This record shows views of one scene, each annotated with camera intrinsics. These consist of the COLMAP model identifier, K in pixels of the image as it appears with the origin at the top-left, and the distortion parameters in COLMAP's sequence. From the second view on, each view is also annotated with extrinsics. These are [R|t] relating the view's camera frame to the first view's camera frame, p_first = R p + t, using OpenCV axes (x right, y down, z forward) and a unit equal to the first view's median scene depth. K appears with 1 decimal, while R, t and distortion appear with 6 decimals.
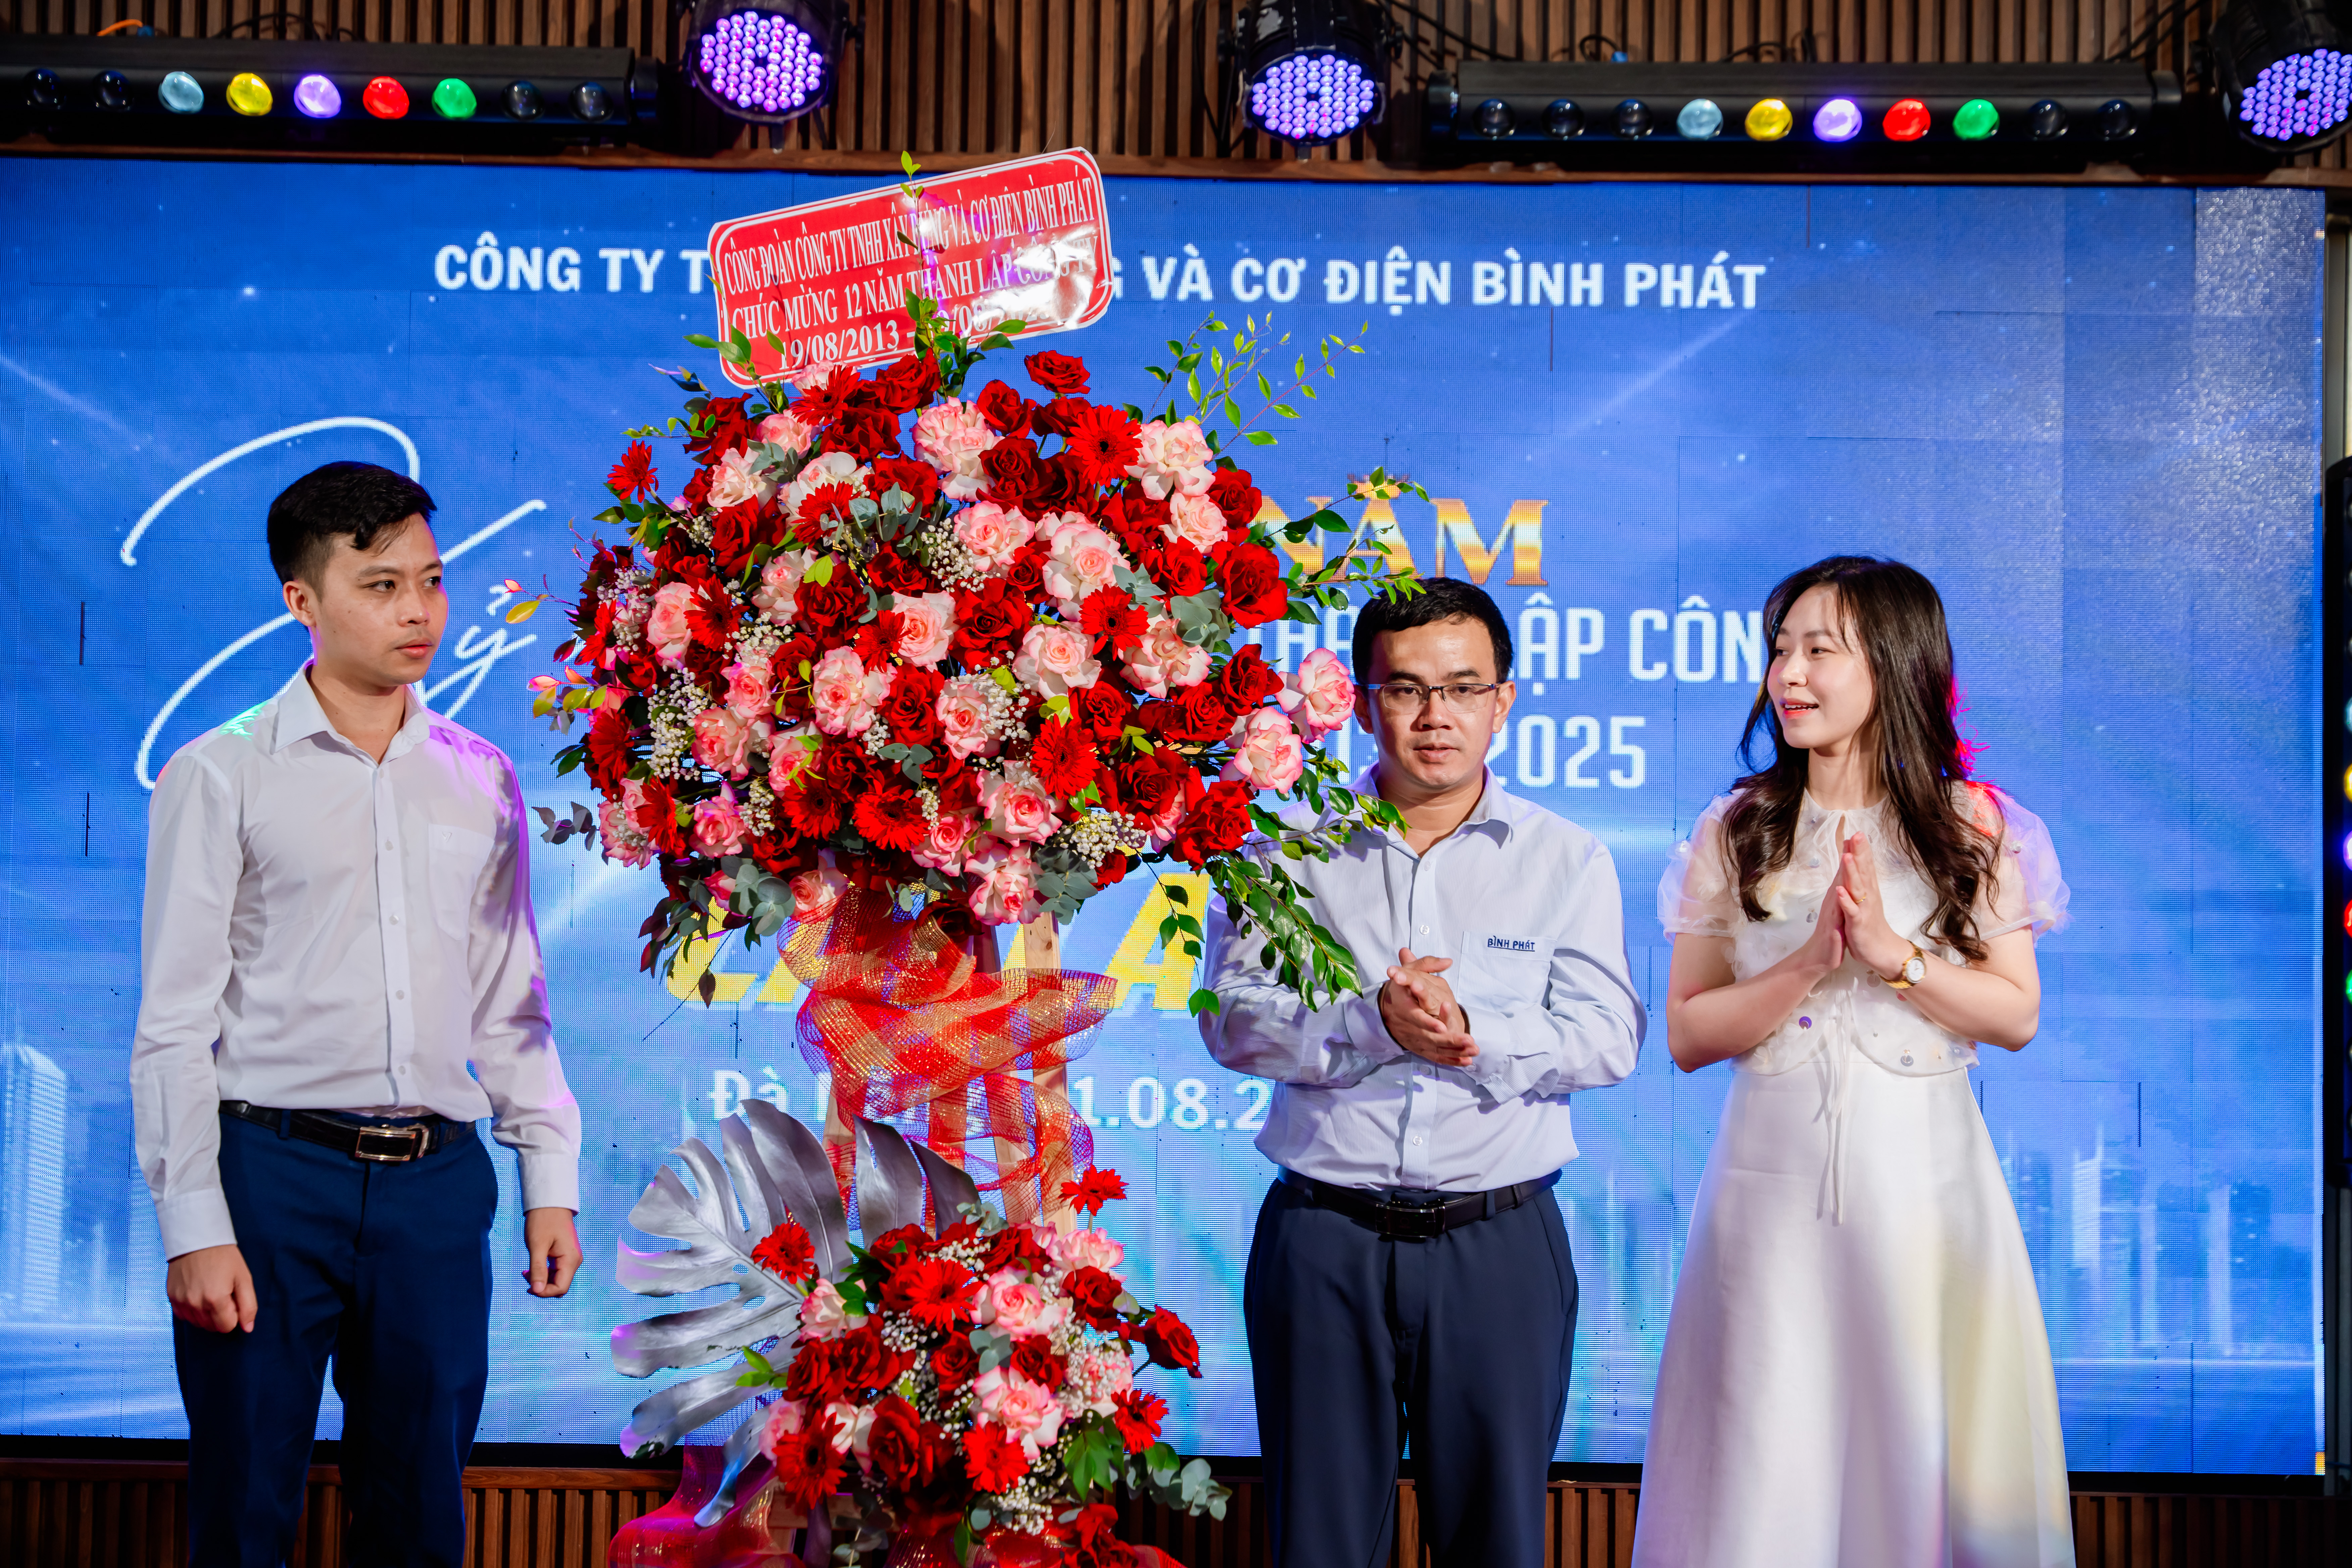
lens RADIAL K [[4031.8, 0, 1177.7], [0, 4031.8, 788.1], [0, 0, 1]] dist [0.069354, 0.000000]
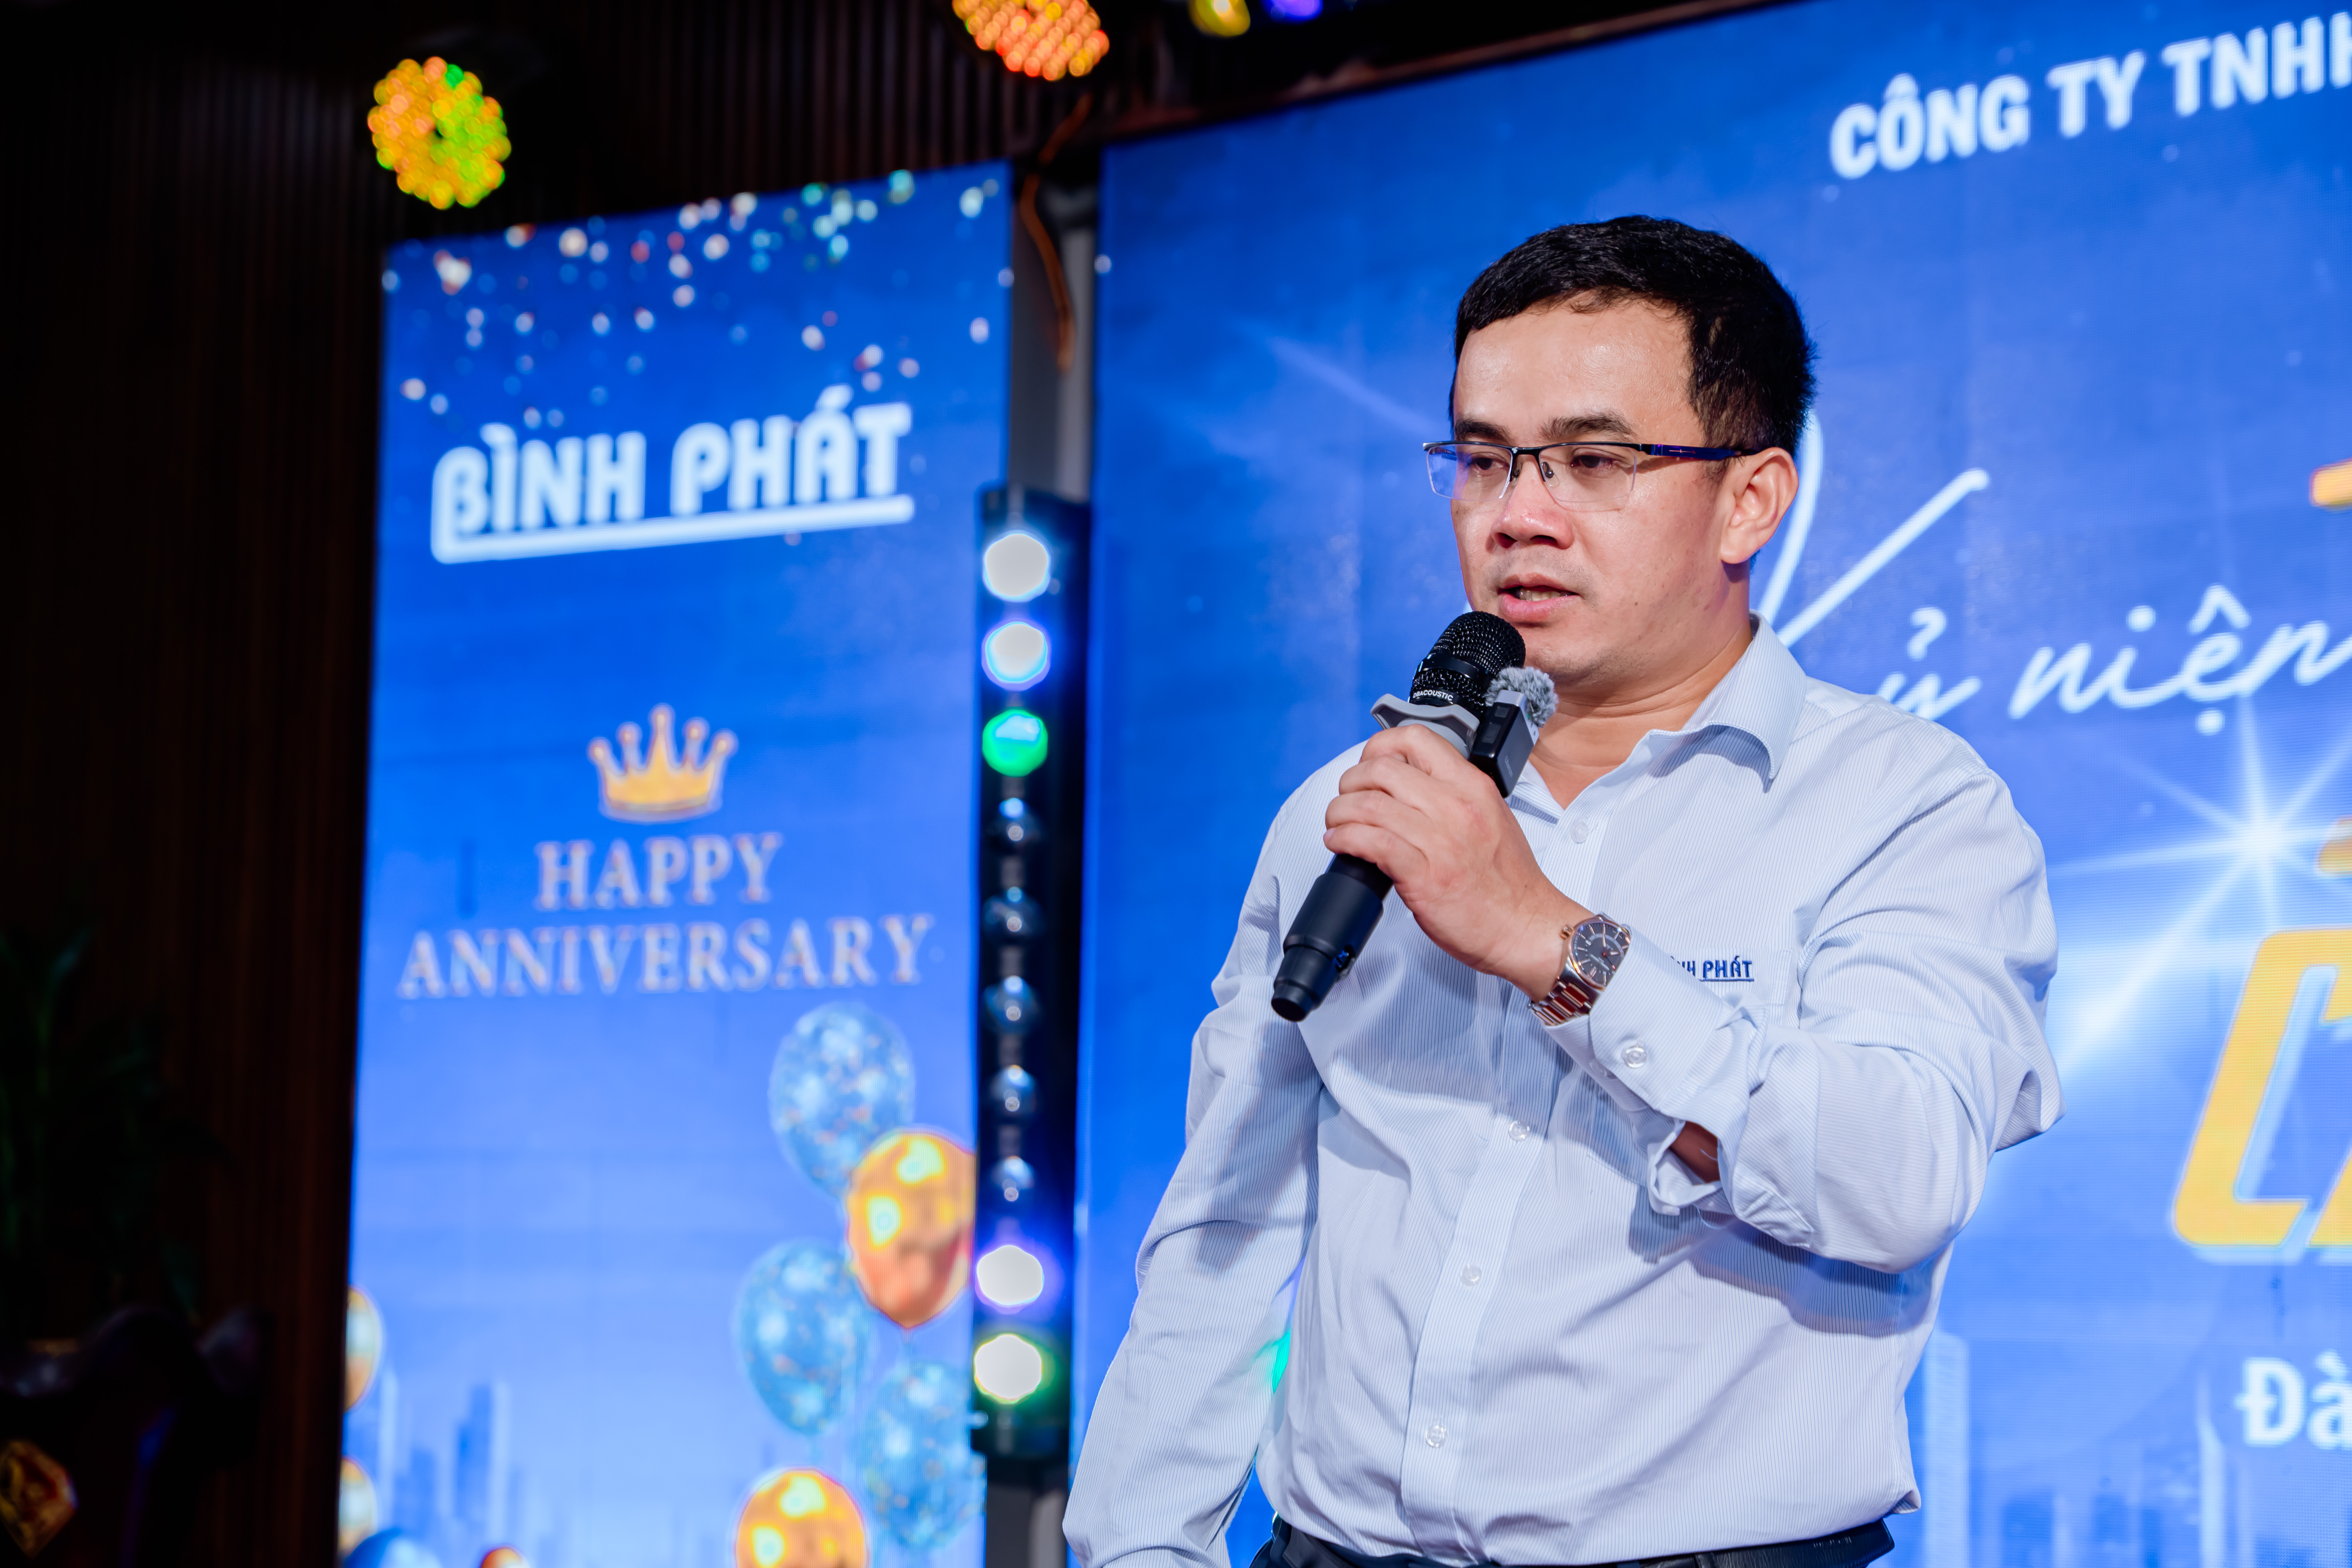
lens RADIAL K [[4753.7, 0, 1146.1], [0, 4753.7, 845.8], [0, 0, 1]] dist [0.083281, 0.000000]
pose [[0.747873, -0.071974, -0.659929, 0.242886], [0.036352, 0.997054, -0.067546, 0.035013], [0.662846, 0.026526, 0.748286, 0.346774]]
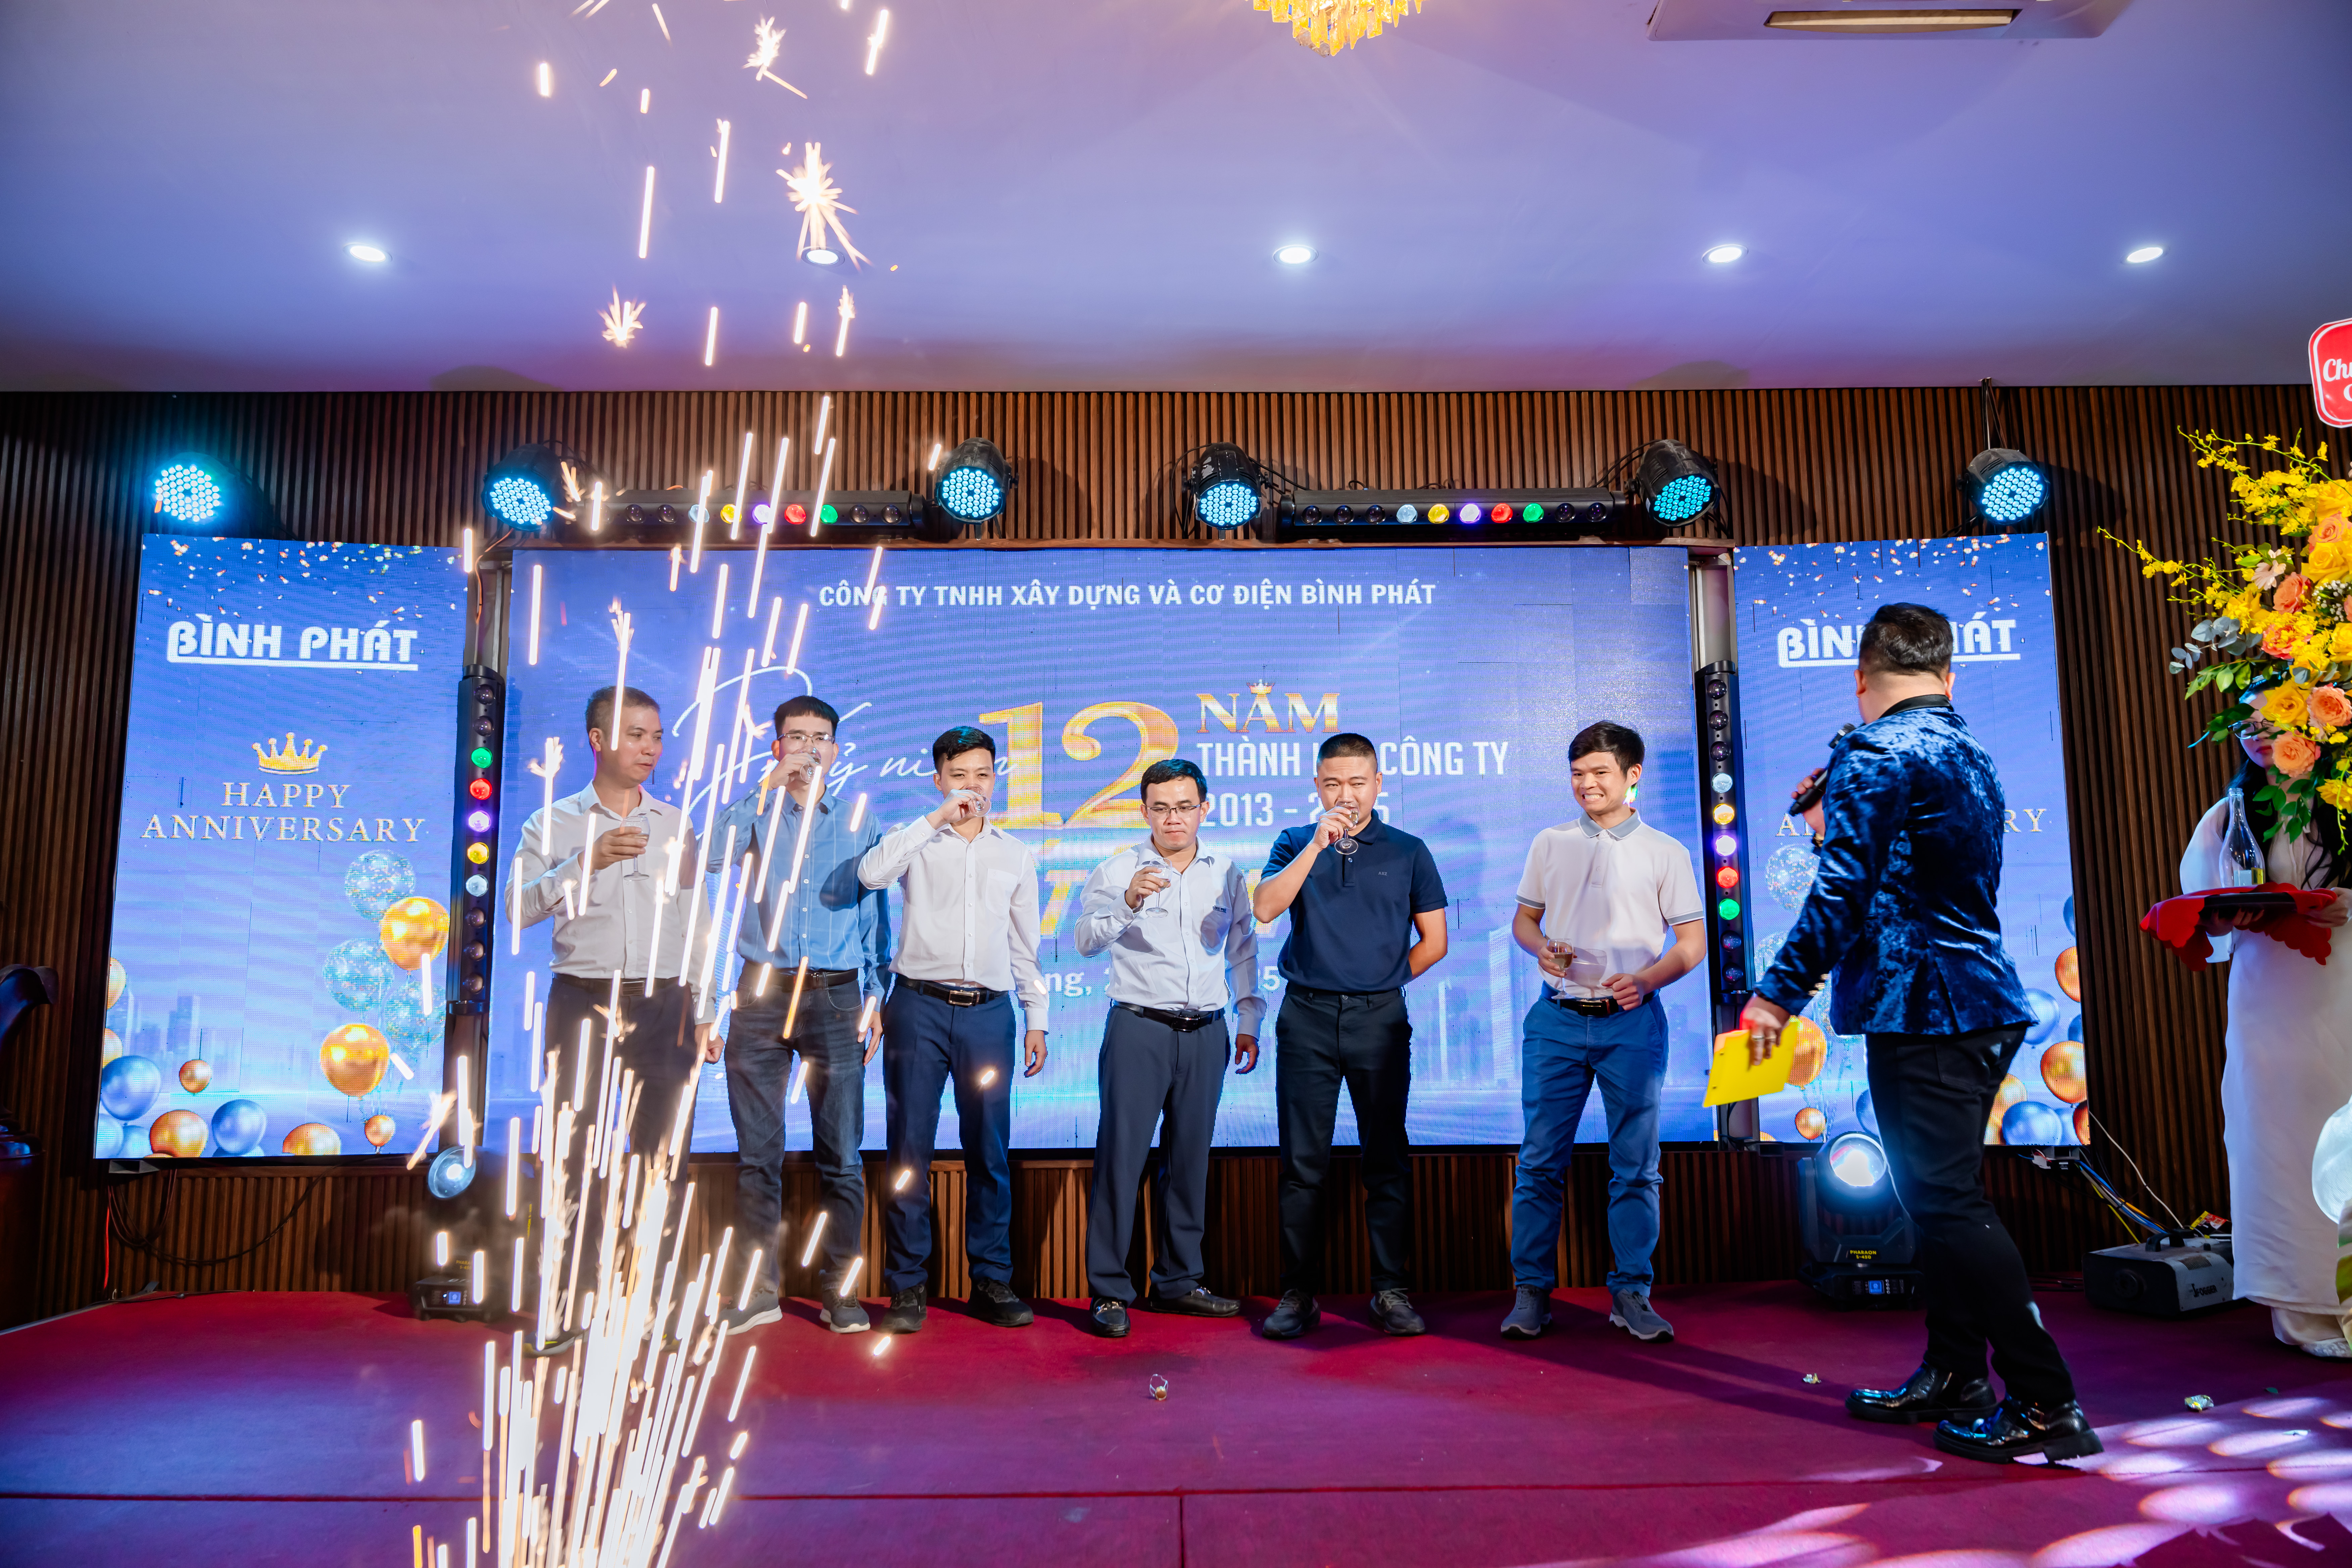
lens RADIAL K [[1539.8, 0, 1168.7], [0, 1539.8, 792.2], [0, 0, 1]] dist [0.005500, -0.002273]
pose [[0.999316, -0.020481, 0.030798, -0.025844], [0.022394, 0.997756, -0.063104, 0.031306], [-0.029437, 0.063751, 0.997532, 0.187594]]
